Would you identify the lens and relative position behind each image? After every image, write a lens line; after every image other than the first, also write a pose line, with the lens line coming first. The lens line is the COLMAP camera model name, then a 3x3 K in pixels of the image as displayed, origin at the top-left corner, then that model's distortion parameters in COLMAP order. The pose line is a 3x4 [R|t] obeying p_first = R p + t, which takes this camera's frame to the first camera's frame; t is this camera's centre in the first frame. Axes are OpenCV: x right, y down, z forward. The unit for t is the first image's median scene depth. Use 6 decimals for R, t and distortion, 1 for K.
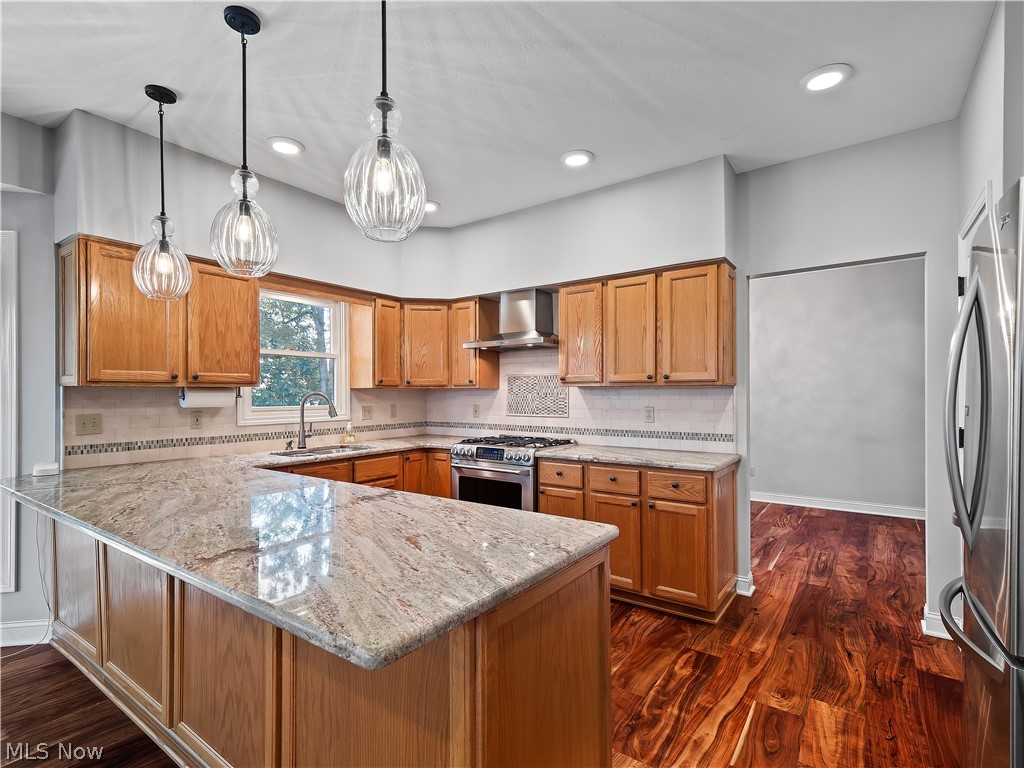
lens RADIAL K [[506.7, 0, 512.0], [0, 506.7, 399.8], [0, 0, 1]] dist [-0.000045, -0.004003]
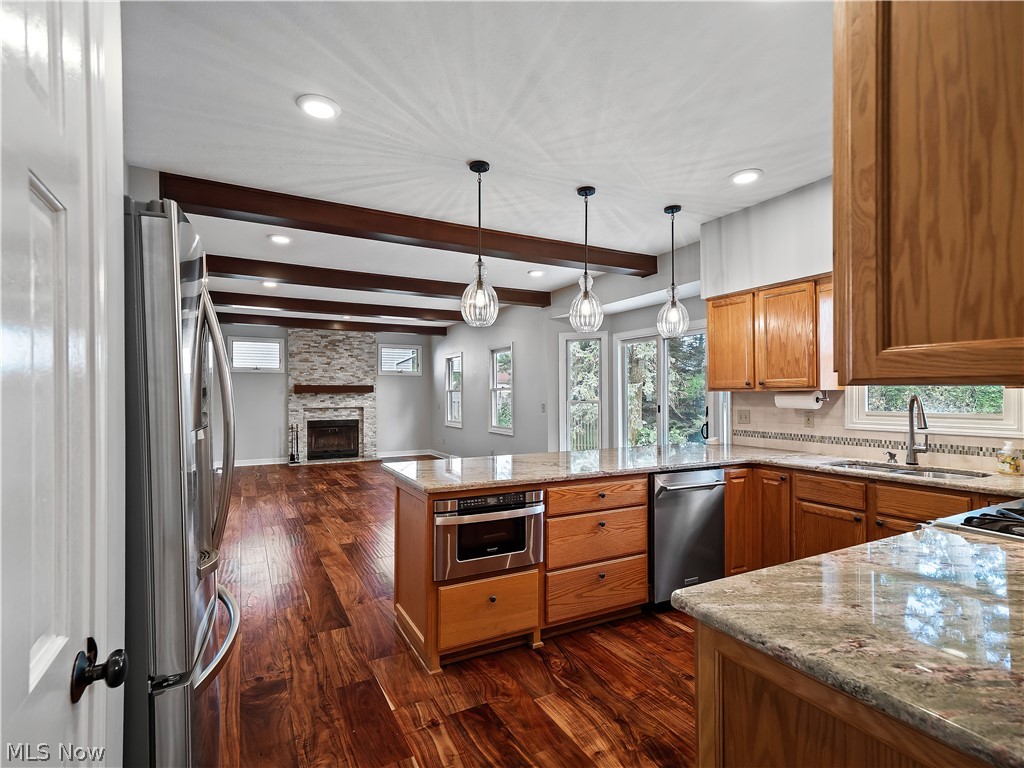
lens RADIAL K [[506.7, 0, 510.5], [0, 506.7, 387.2], [0, 0, 1]] dist [-0.000045, -0.004003]
pose [[-0.454989, -0.005964, -0.890477, 0.690786], [-0.004987, 0.999979, -0.004150, -0.024256], [0.890483, 0.002552, -0.455009, 0.915980]]
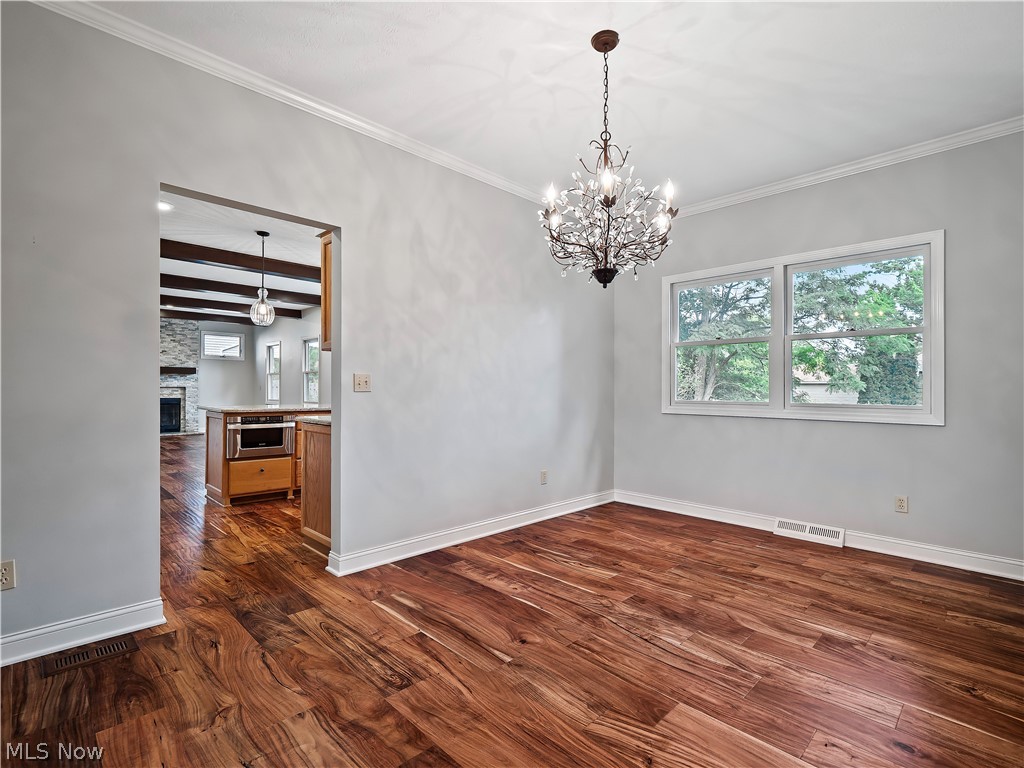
lens RADIAL K [[506.7, 0, 498.2], [0, 506.7, 384.1], [0, 0, 1]] dist [-0.000045, -0.004003]
pose [[-0.198195, -0.004618, -0.980152, 1.331761], [-0.020449, 0.999791, -0.000576, 0.031160], [0.979949, 0.019929, -0.198248, 1.505579]]
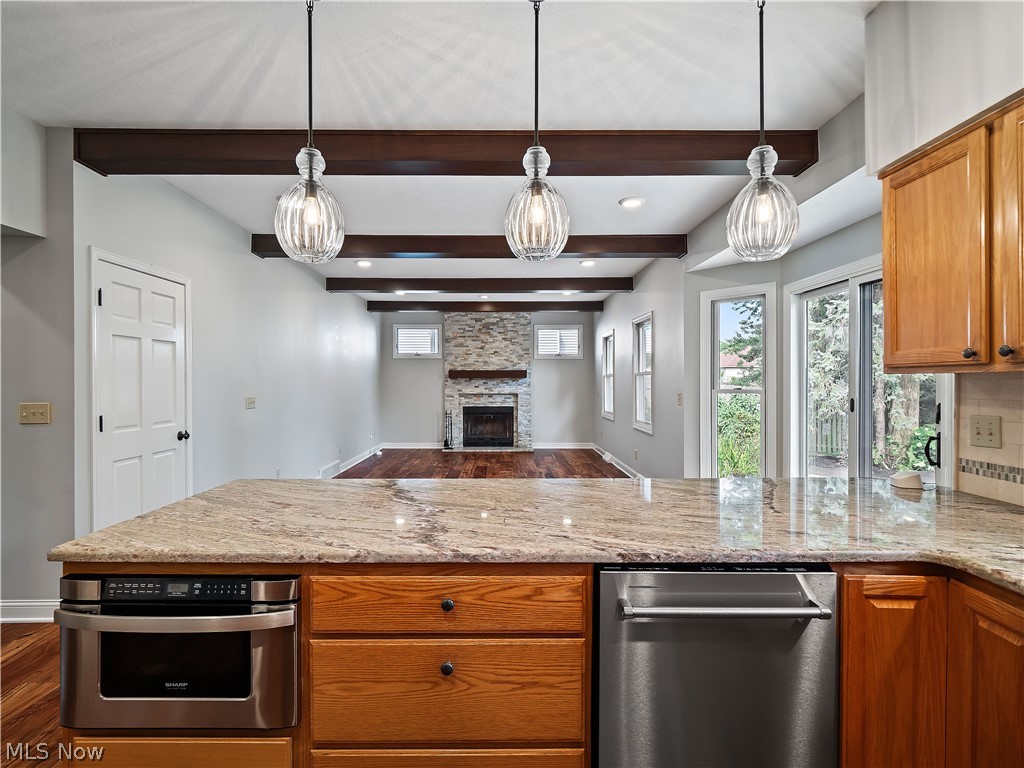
lens RADIAL K [[506.7, 0, 502.3], [0, 506.7, 381.5], [0, 0, 1]] dist [-0.000045, -0.004003]
pose [[-0.813871, 0.007414, -0.580999, 0.038553], [-0.001171, 0.999896, 0.014400, -0.020579], [0.581045, 0.012400, -0.813777, 1.000619]]
